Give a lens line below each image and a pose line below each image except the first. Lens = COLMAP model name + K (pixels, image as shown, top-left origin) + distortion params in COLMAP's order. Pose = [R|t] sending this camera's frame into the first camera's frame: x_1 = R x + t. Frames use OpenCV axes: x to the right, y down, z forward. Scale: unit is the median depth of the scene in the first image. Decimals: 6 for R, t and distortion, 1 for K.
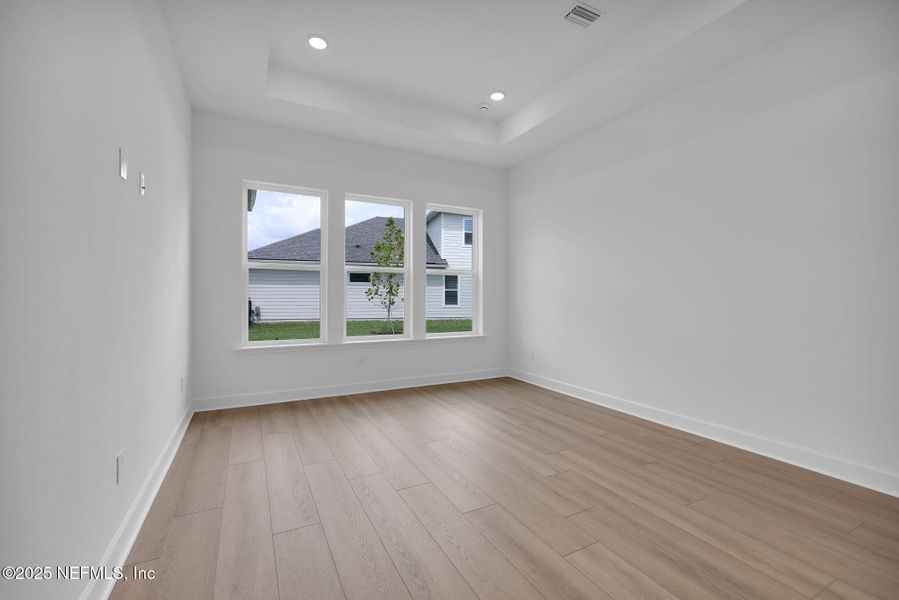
lens RADIAL K [[404.1, 0, 449.5], [0, 404.1, 300.0], [0, 0, 1]] dist [0.000831, 0.000105]
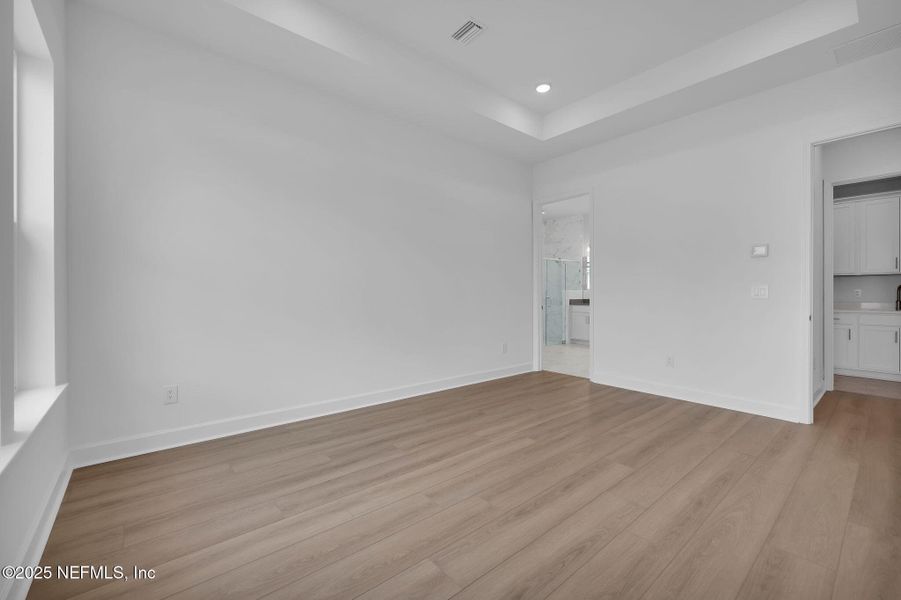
lens RADIAL K [[382.3, 0, 449.9], [0, 382.3, 298.7], [0, 0, 1]] dist [0.001714, 0.000056]
pose [[-0.244788, -0.023451, 0.969293, -0.738477], [0.000348, 0.999705, 0.024274, -0.016597], [-0.969577, 0.006279, -0.244708, 1.420754]]
